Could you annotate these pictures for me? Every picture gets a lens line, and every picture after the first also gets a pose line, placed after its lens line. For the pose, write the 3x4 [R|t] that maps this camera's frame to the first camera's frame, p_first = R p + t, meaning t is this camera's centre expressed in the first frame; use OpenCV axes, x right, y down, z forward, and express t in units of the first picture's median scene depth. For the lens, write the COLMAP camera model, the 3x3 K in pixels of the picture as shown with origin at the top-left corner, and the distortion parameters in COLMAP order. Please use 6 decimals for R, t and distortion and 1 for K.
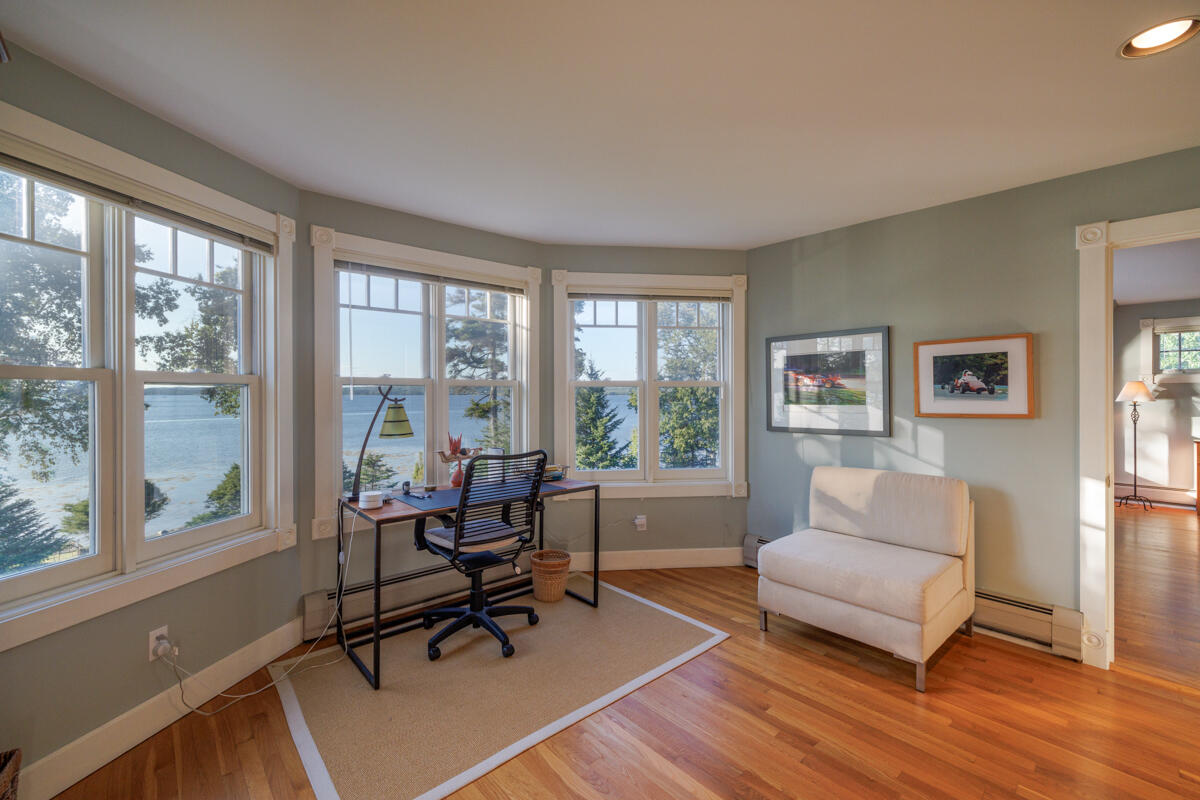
lens RADIAL K [[512.3, 0, 600.0], [0, 512.3, 400.0], [0, 0, 1]] dist [-0.000253, 0.000136]
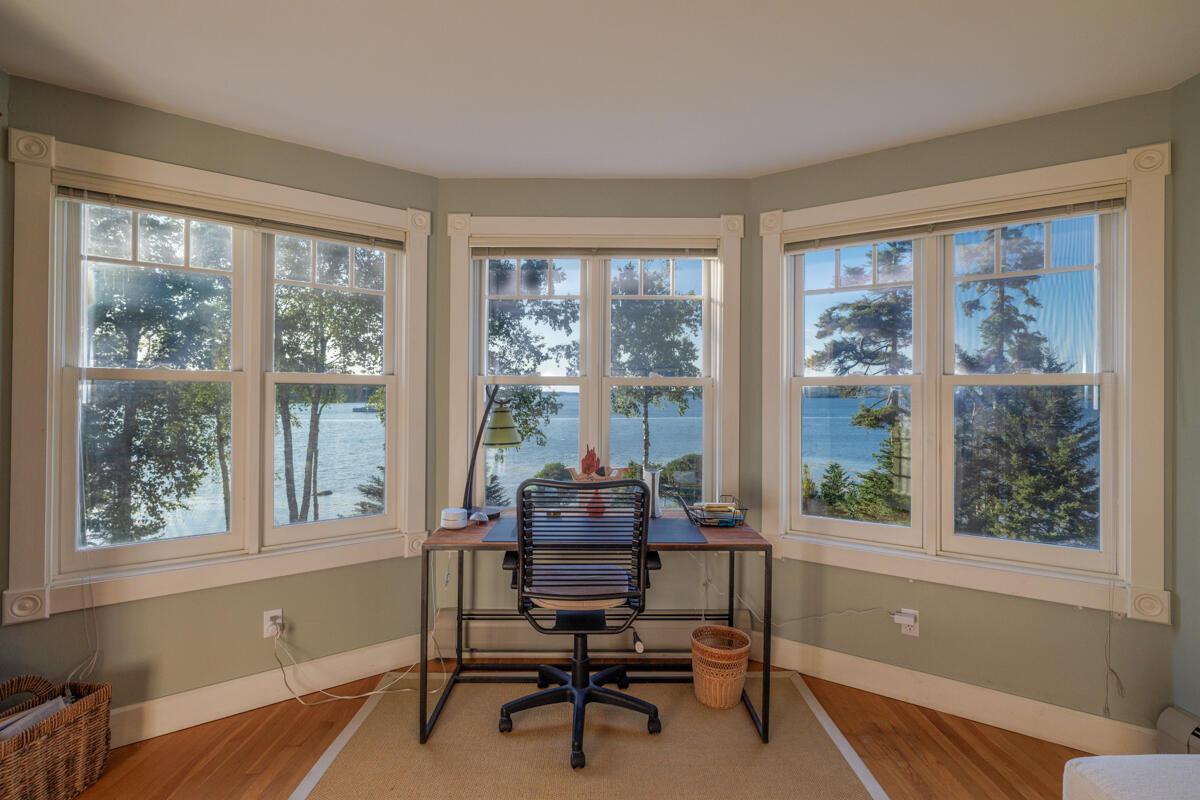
lens RADIAL K [[582.4, 0, 600.0], [0, 582.4, 400.0], [0, 0, 1]] dist [-0.003134, -0.001100]
pose [[0.754217, 0.010791, -0.656537, 0.239892], [-0.014791, 0.999890, -0.000556, -0.004277], [0.656459, 0.010130, 0.754294, 0.268328]]
